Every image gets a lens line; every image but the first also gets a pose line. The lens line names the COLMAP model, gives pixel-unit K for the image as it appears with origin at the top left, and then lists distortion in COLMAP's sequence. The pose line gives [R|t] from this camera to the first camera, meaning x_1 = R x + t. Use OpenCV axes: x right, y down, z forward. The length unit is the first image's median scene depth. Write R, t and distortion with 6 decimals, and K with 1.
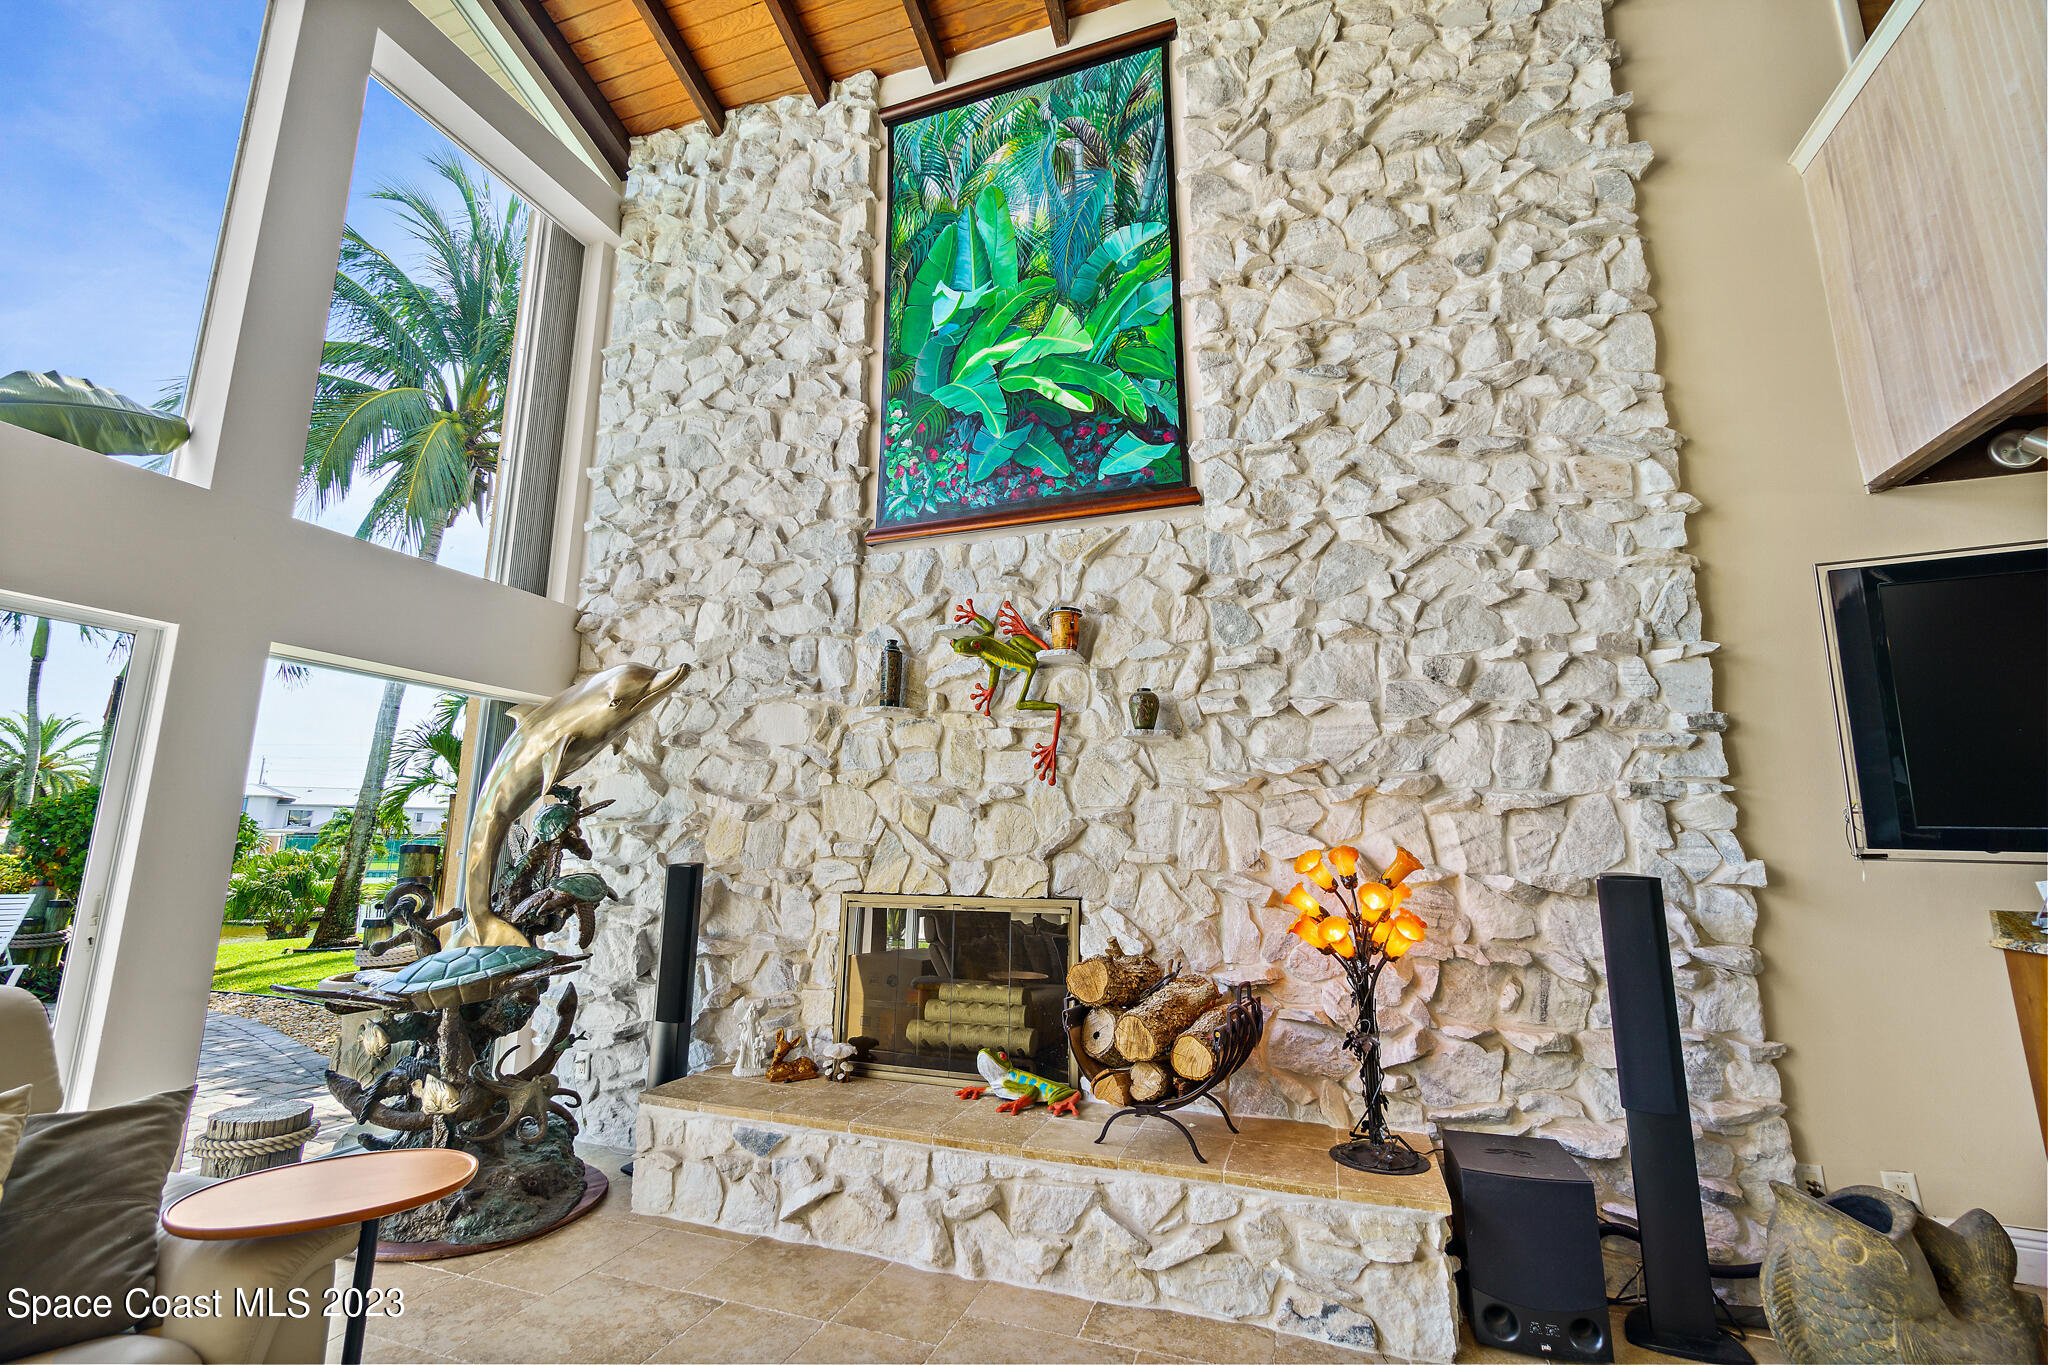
lens RADIAL K [[898.4, 0, 1001.3], [0, 898.4, 685.7], [0, 0, 1]] dist [0.001715, -0.000917]
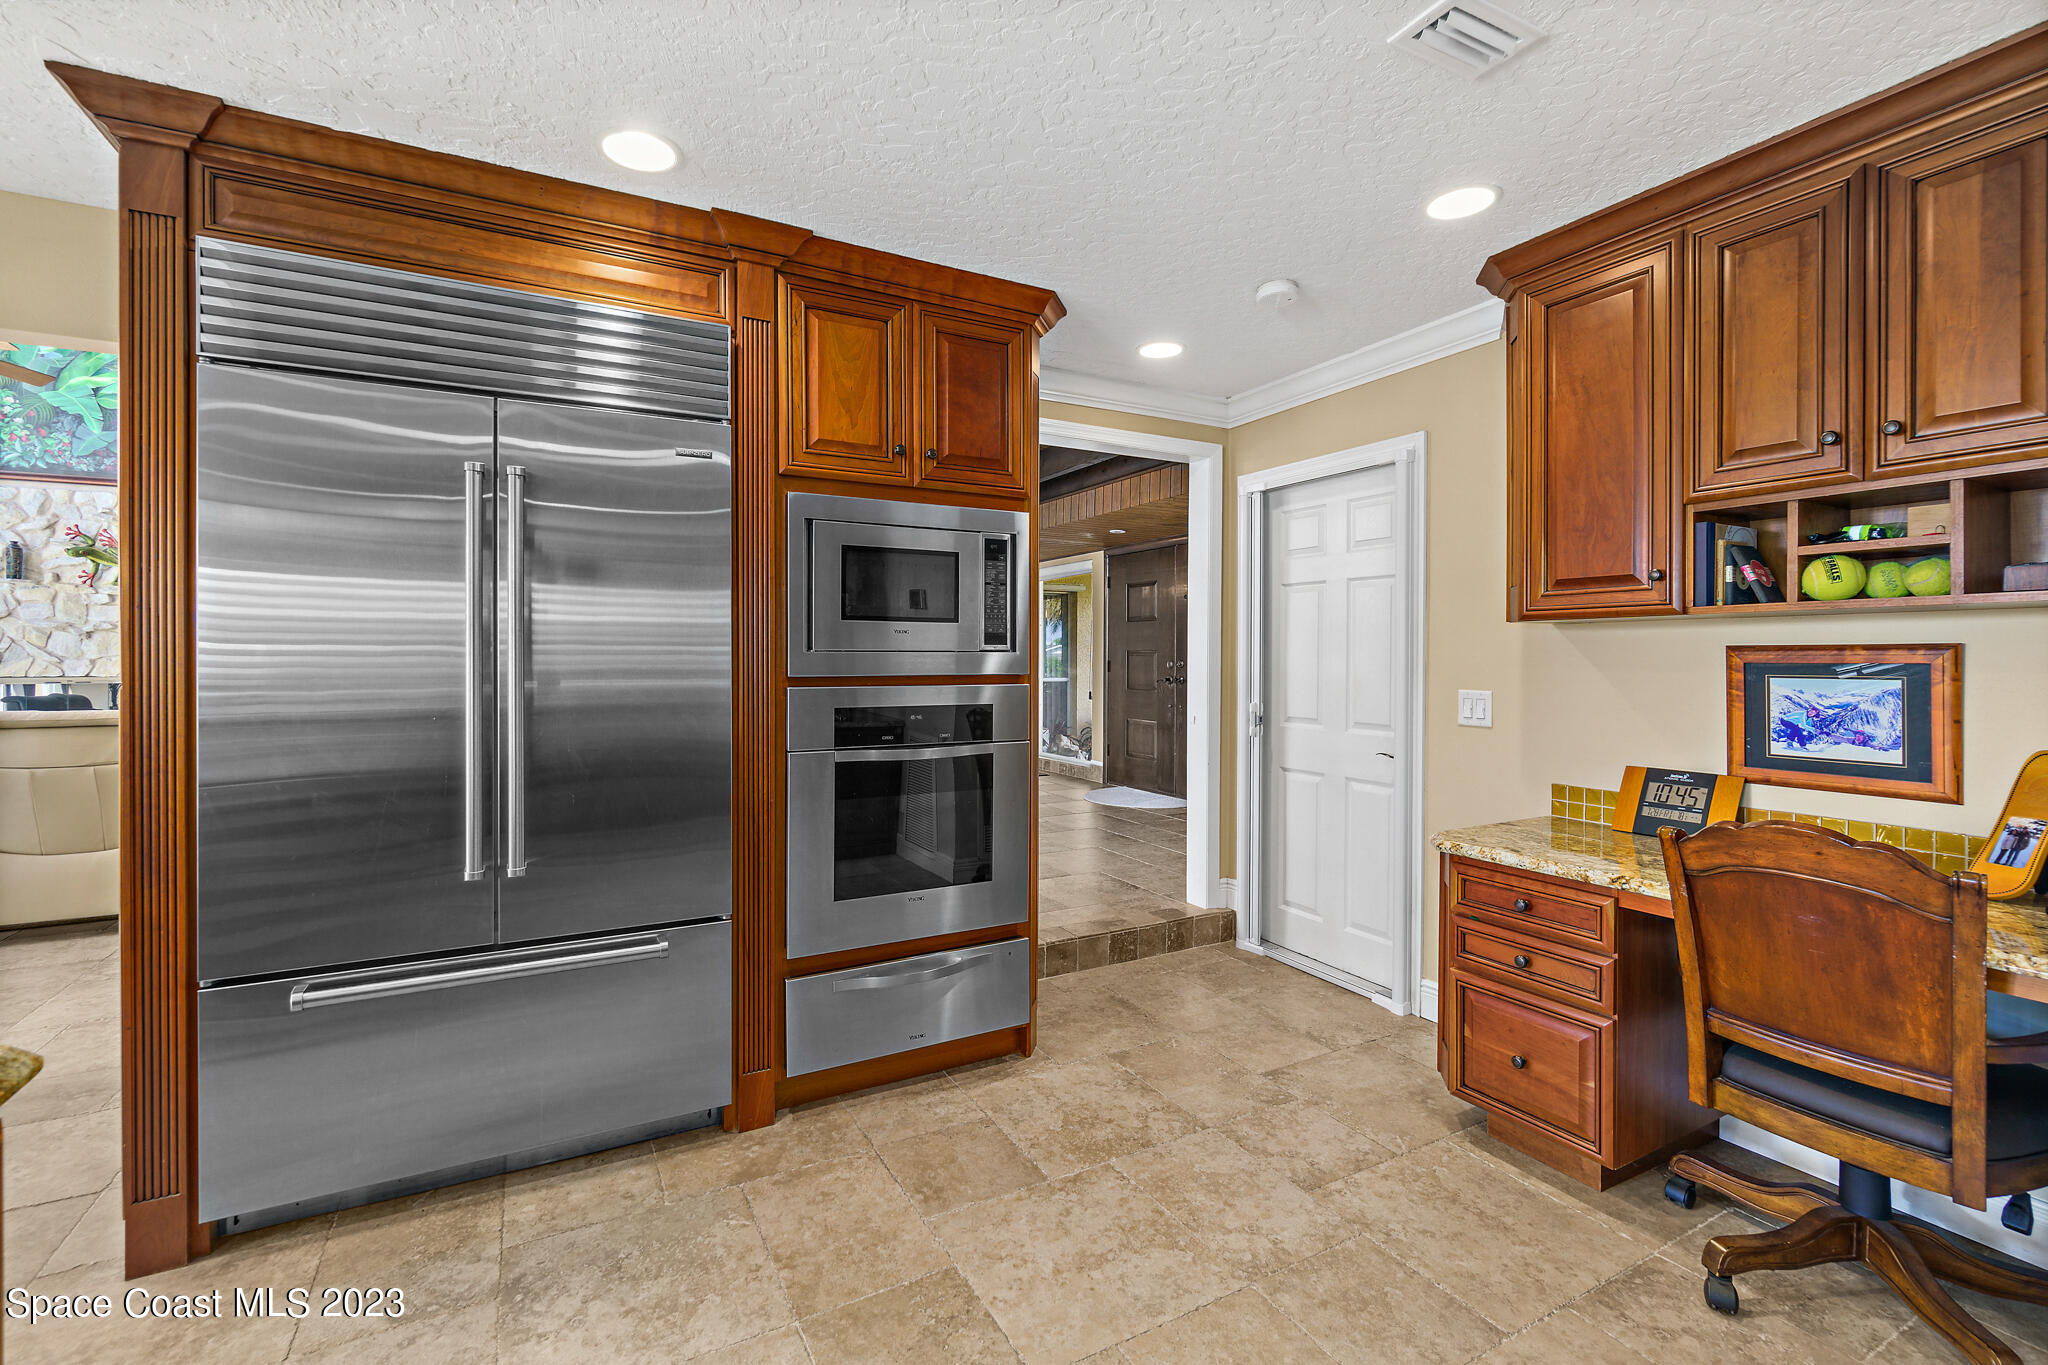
lens RADIAL K [[898.4, 0, 1016.3], [0, 898.4, 664.2], [0, 0, 1]] dist [0.001715, -0.000917]
pose [[0.674352, -0.006390, 0.738383, -0.102973], [-0.119142, 0.985919, 0.117342, -0.271121], [-0.728735, -0.167102, 0.664095, -1.801692]]
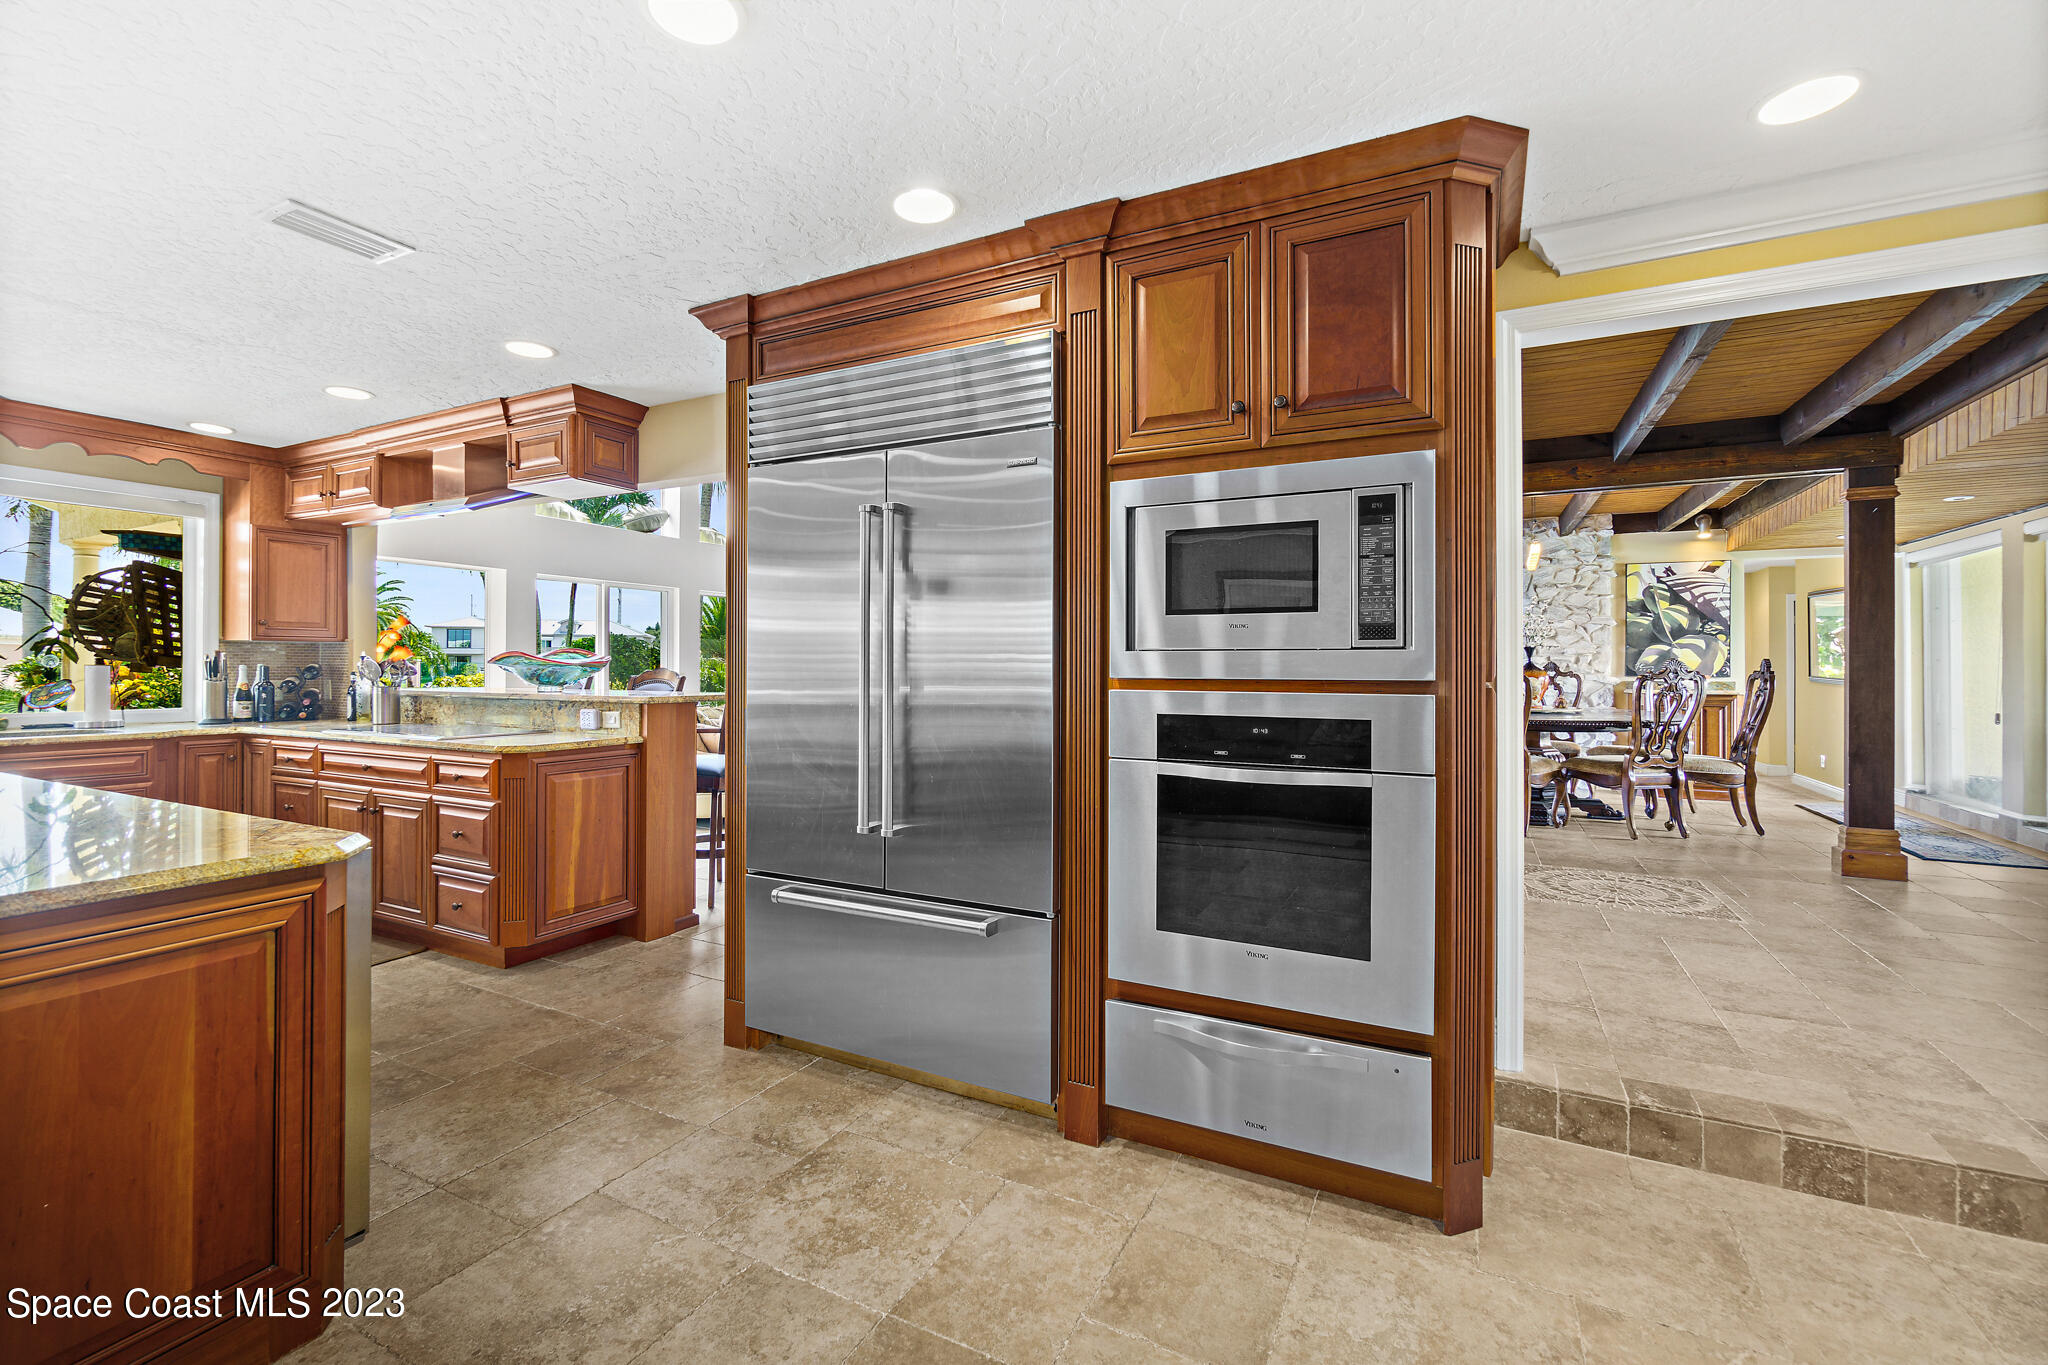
lens RADIAL K [[898.4, 0, 990.3], [0, 898.4, 665.6], [0, 0, 1]] dist [0.001715, -0.000917]
pose [[0.988160, 0.003131, -0.153397, 0.273270], [0.021168, 0.987448, 0.156518, -0.272094], [0.151962, -0.157912, 0.975690, -1.859508]]
